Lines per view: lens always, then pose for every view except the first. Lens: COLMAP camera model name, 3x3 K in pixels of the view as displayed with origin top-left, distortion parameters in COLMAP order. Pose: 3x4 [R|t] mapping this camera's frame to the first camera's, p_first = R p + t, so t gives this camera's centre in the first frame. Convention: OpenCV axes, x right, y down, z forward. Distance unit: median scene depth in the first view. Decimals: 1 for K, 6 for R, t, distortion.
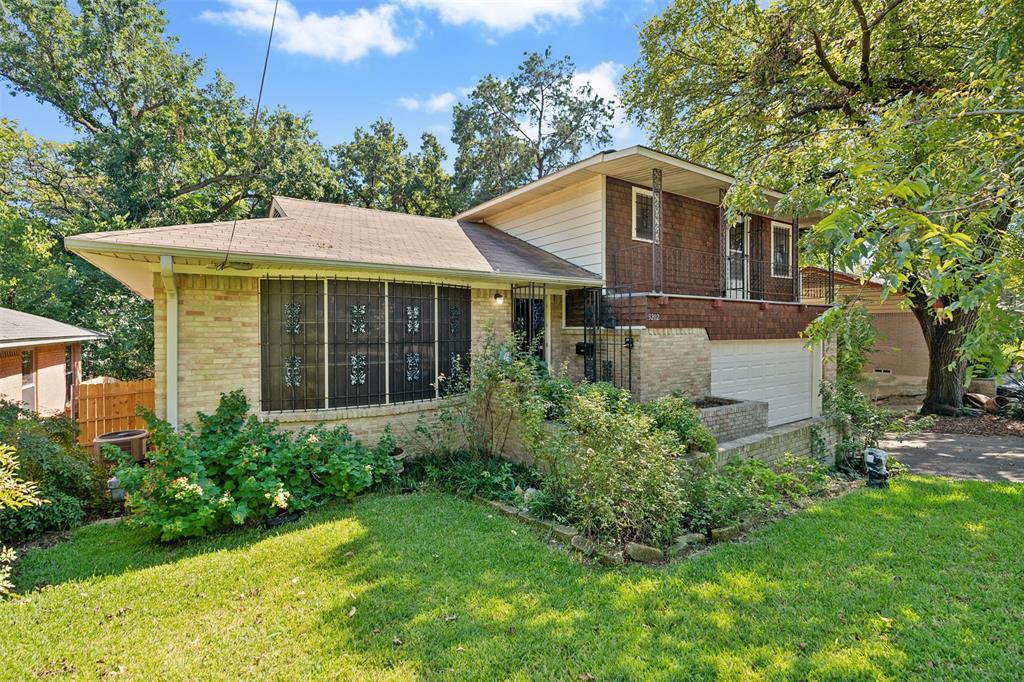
lens RADIAL K [[460.9, 0, 510.6], [0, 460.9, 326.5], [0, 0, 1]] dist [-0.000023, 0.000114]
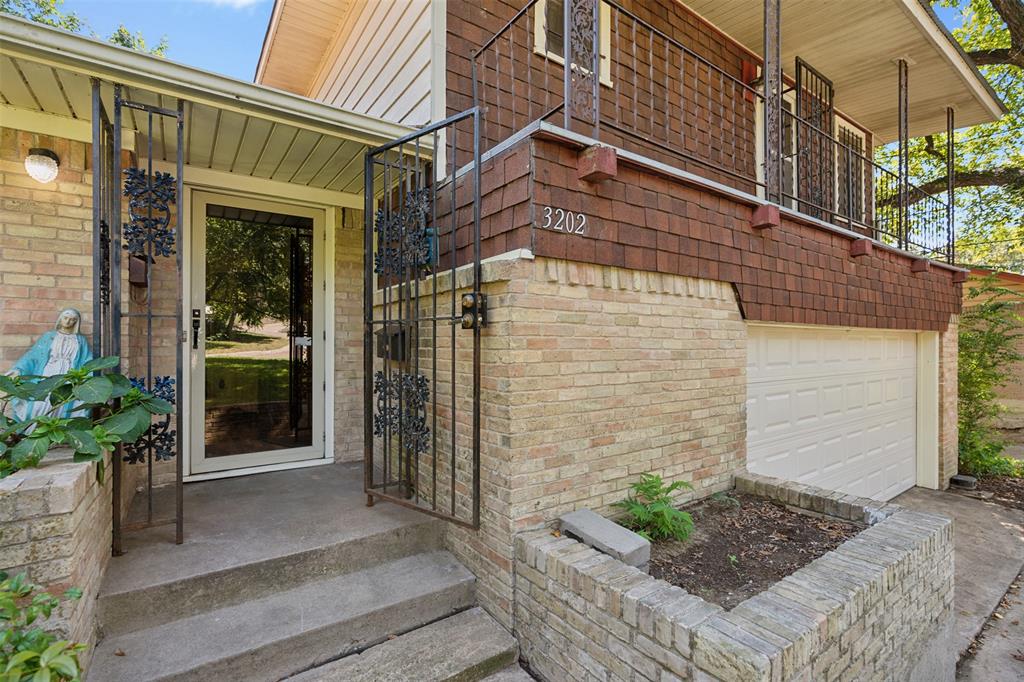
lens RADIAL K [[470.8, 0, 512.9], [0, 470.8, 336.5], [0, 0, 1]] dist [-0.003508, 0.000019]
pose [[0.999660, 0.002822, 0.025933, 0.246794], [-0.002531, 0.999934, -0.011226, 0.048544], [-0.025963, 0.011156, 0.999601, 0.648663]]
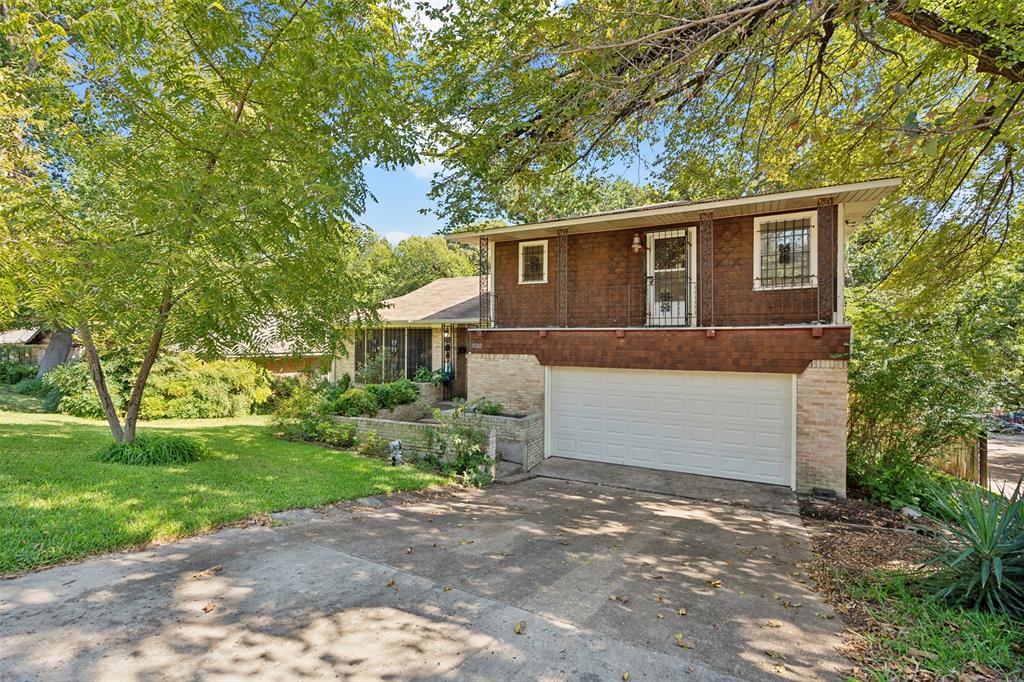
lens RADIAL K [[469.9, 0, 510.9], [0, 469.9, 342.9], [0, 0, 1]] dist [-0.000858, 0.000591]
pose [[0.458230, 0.003642, -0.888826, 1.468473], [-0.009661, 0.999953, -0.000883, -0.025399], [0.888781, 0.008991, 0.458243, 0.400580]]
